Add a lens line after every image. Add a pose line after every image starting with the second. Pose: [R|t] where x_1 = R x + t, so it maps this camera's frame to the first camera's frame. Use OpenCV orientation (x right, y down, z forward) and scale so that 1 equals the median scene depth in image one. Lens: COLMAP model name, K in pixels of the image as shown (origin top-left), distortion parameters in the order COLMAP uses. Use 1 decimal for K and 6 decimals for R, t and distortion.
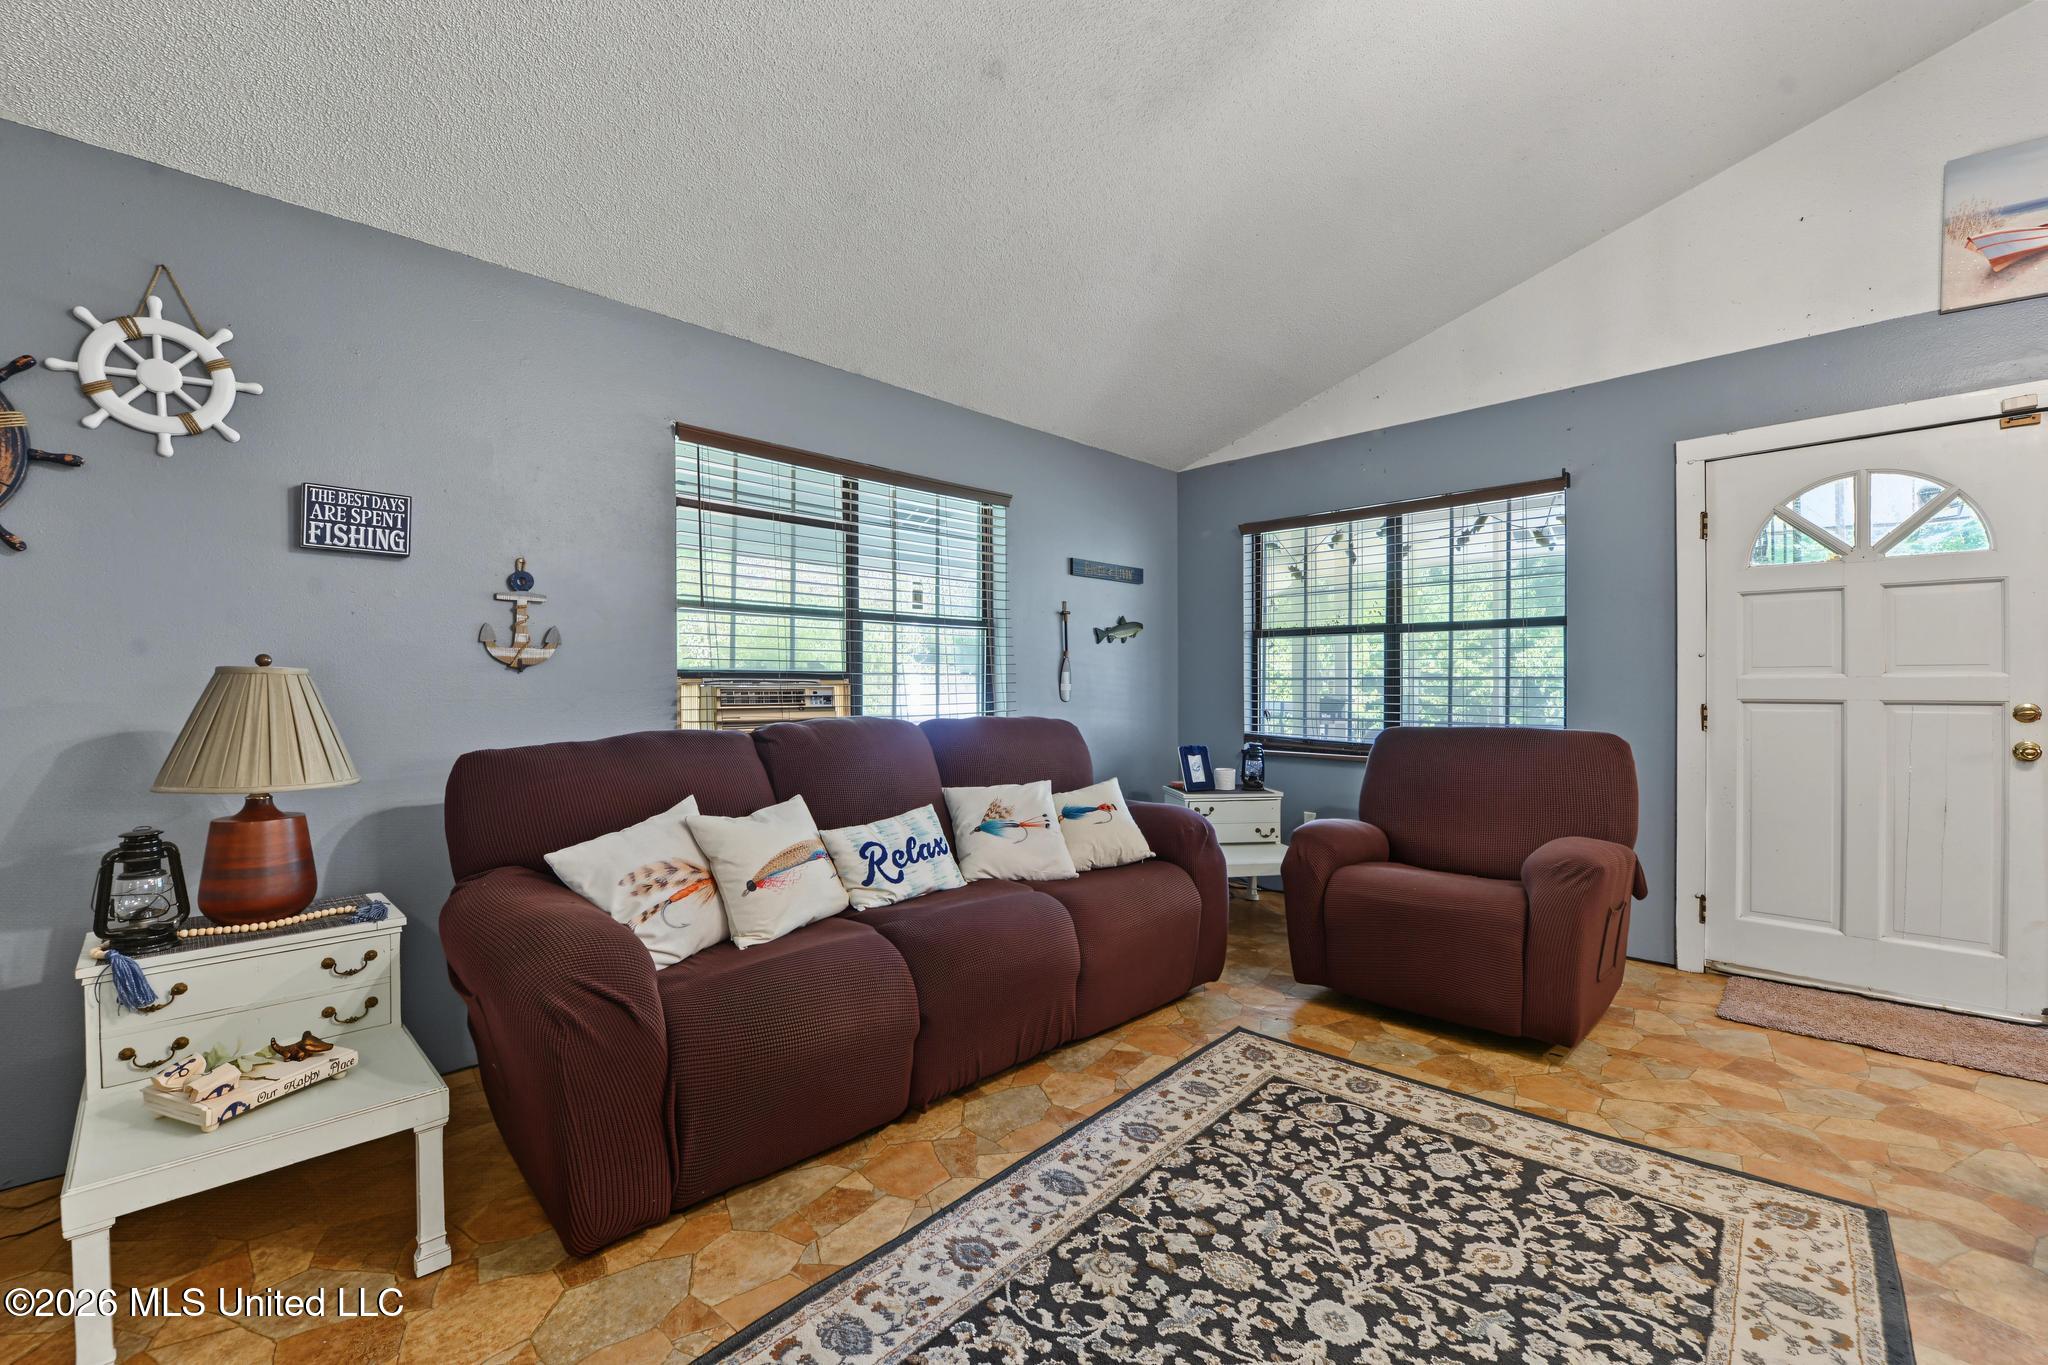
lens RADIAL K [[833.3, 0, 1018.1], [0, 833.3, 679.0], [0, 0, 1]] dist [-0.014094, -0.002565]
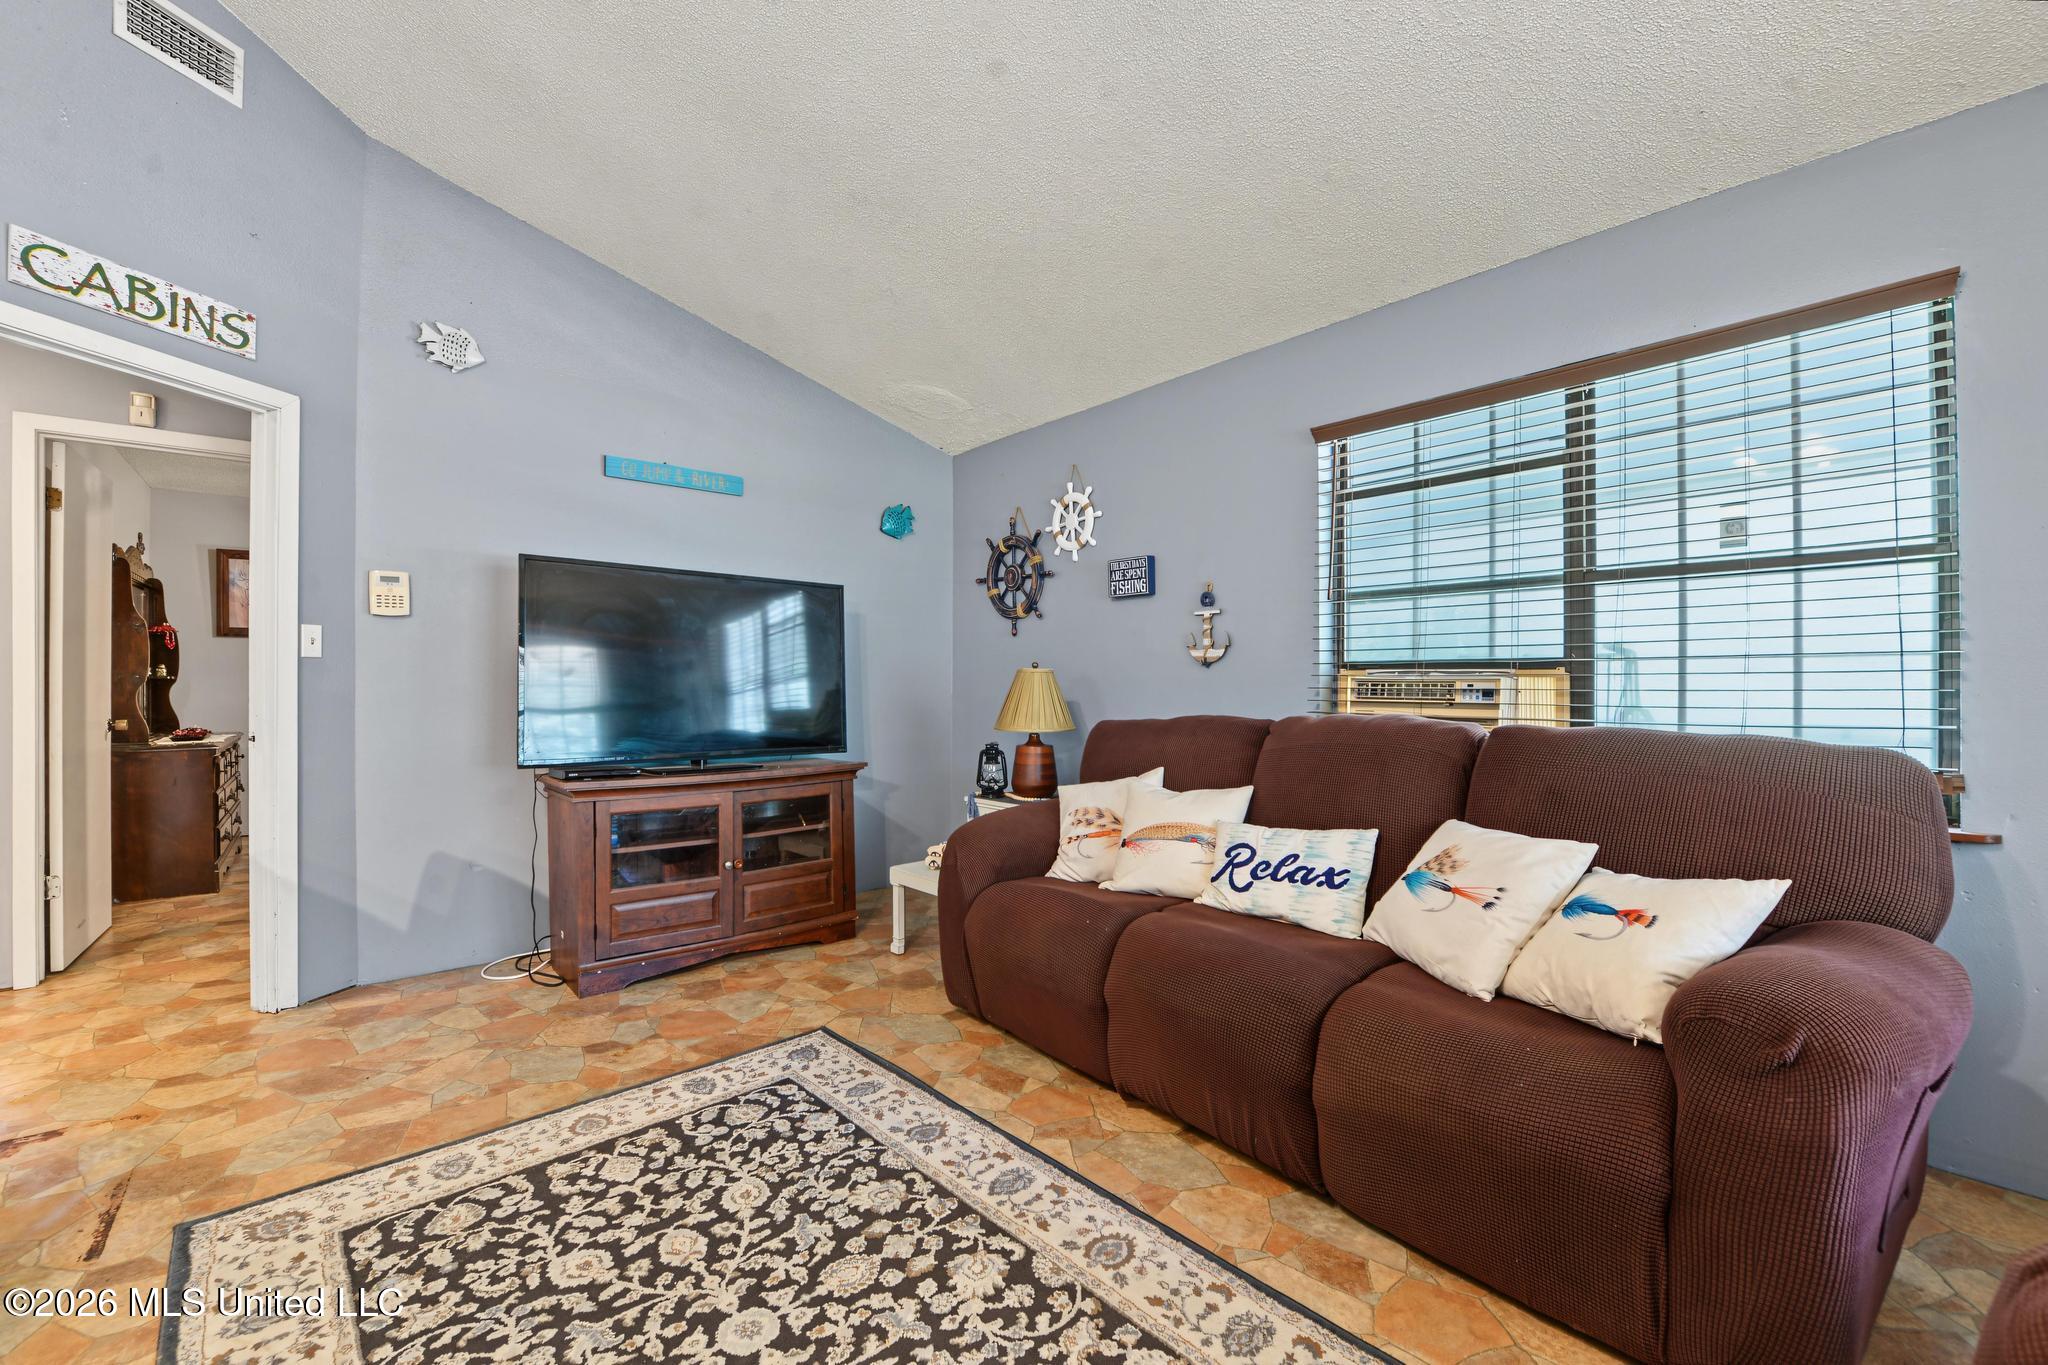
lens RADIAL K [[833.3, 0, 1019.9], [0, 833.3, 679.9], [0, 0, 1]] dist [-0.014094, -0.002565]
pose [[-0.076271, 0.002473, -0.997084, 0.940939], [0.010981, 0.999938, 0.001640, 0.007824], [0.997027, -0.010824, -0.076294, 0.991068]]
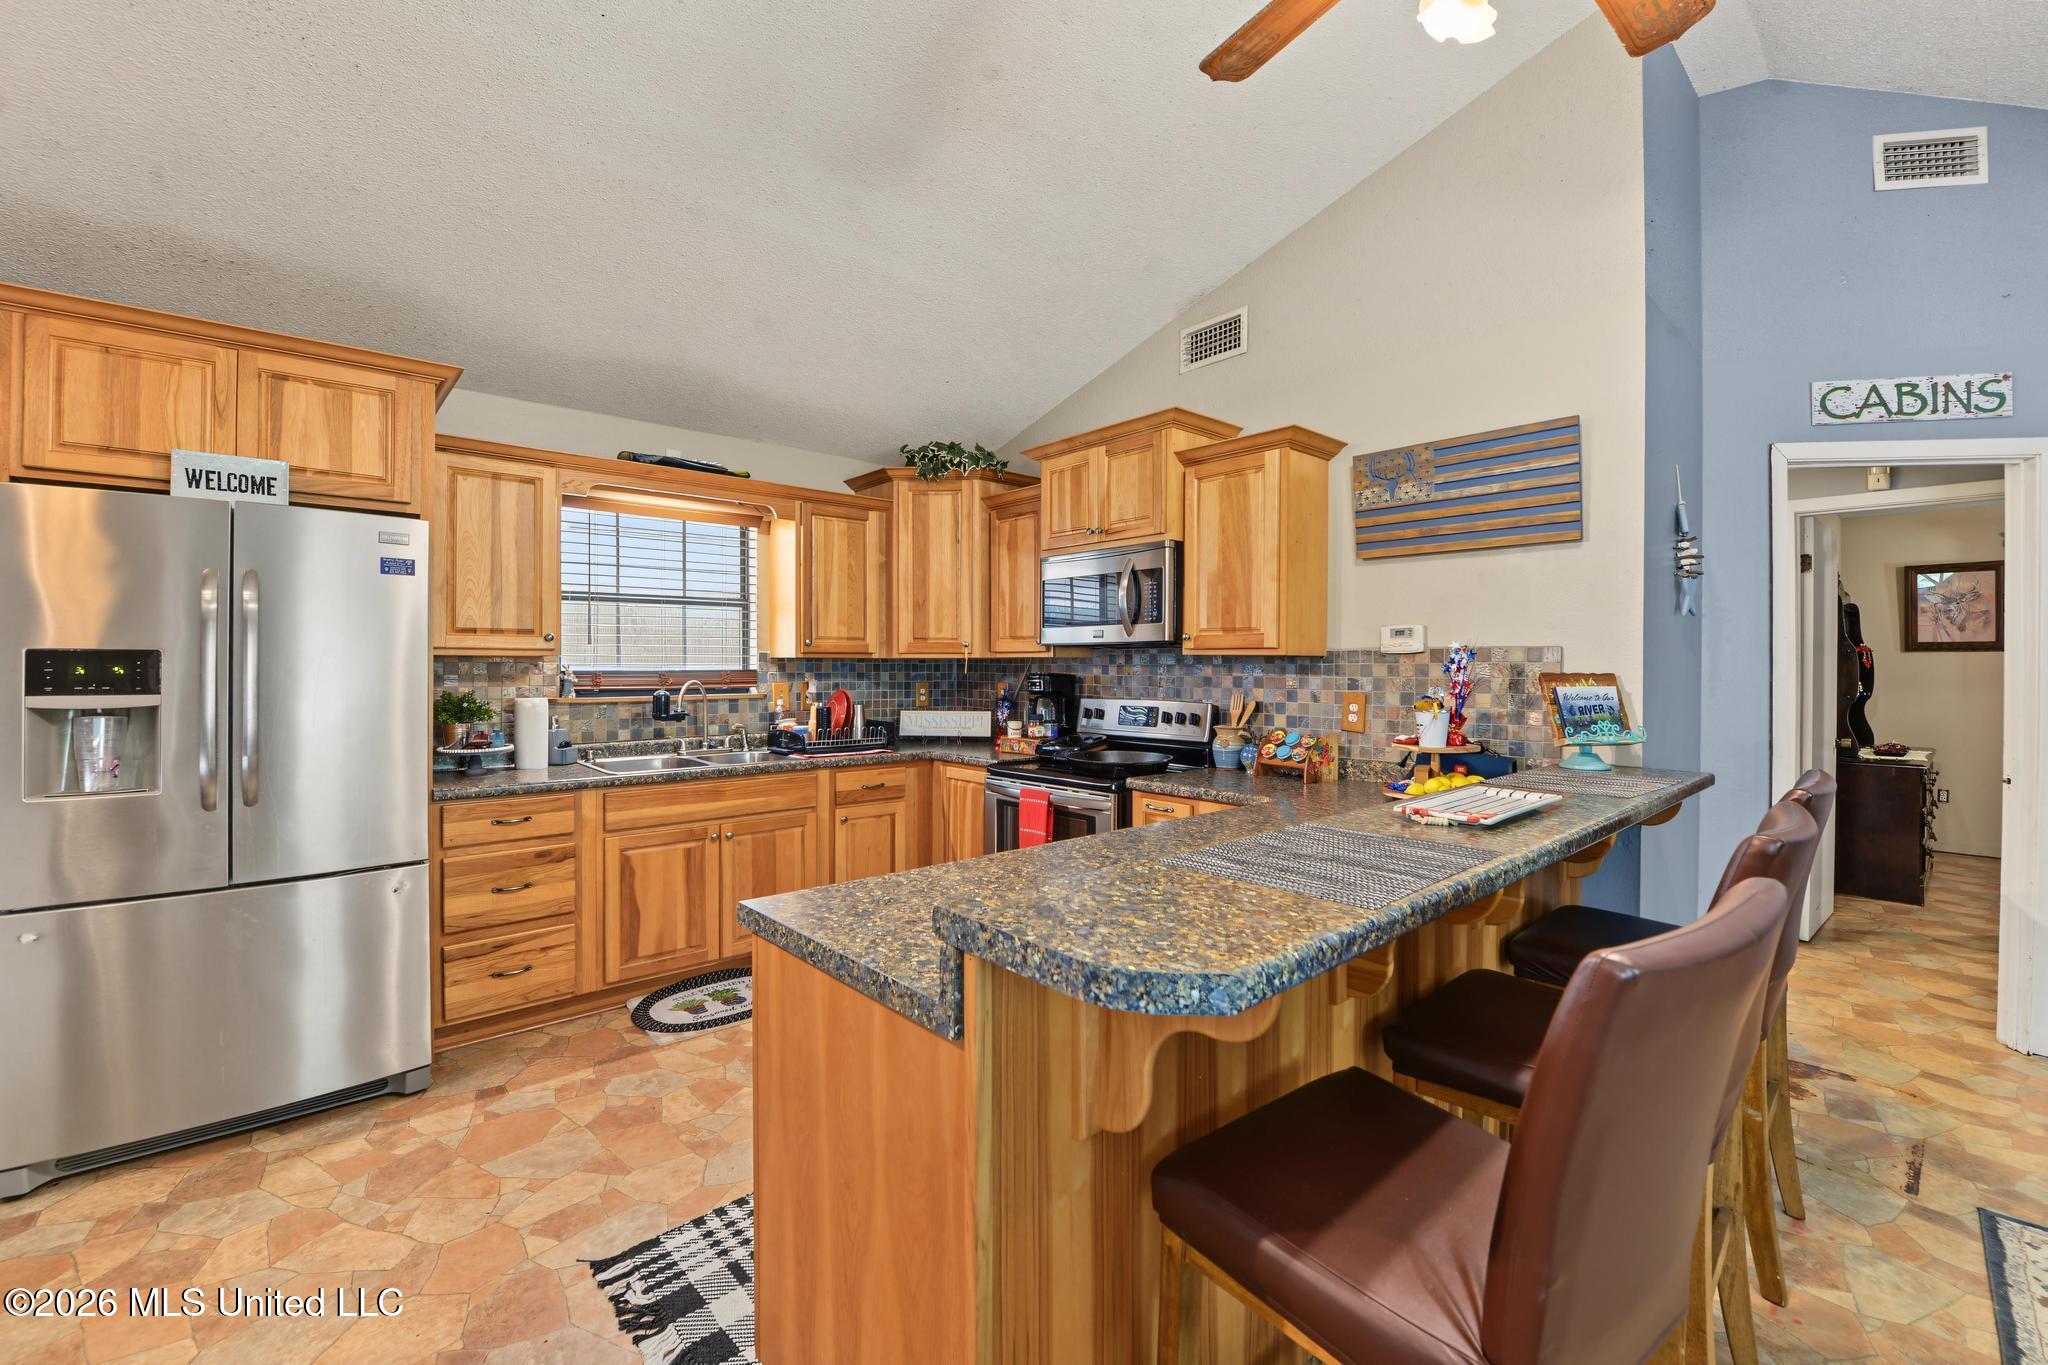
lens RADIAL K [[833.3, 0, 1018.0], [0, 833.3, 664.4], [0, 0, 1]] dist [-0.014094, -0.002565]
pose [[-0.997836, -0.000816, 0.065753, 1.274977], [-0.001439, 0.999955, -0.009430, -0.088868], [-0.065742, -0.009504, -0.997791, 1.113997]]
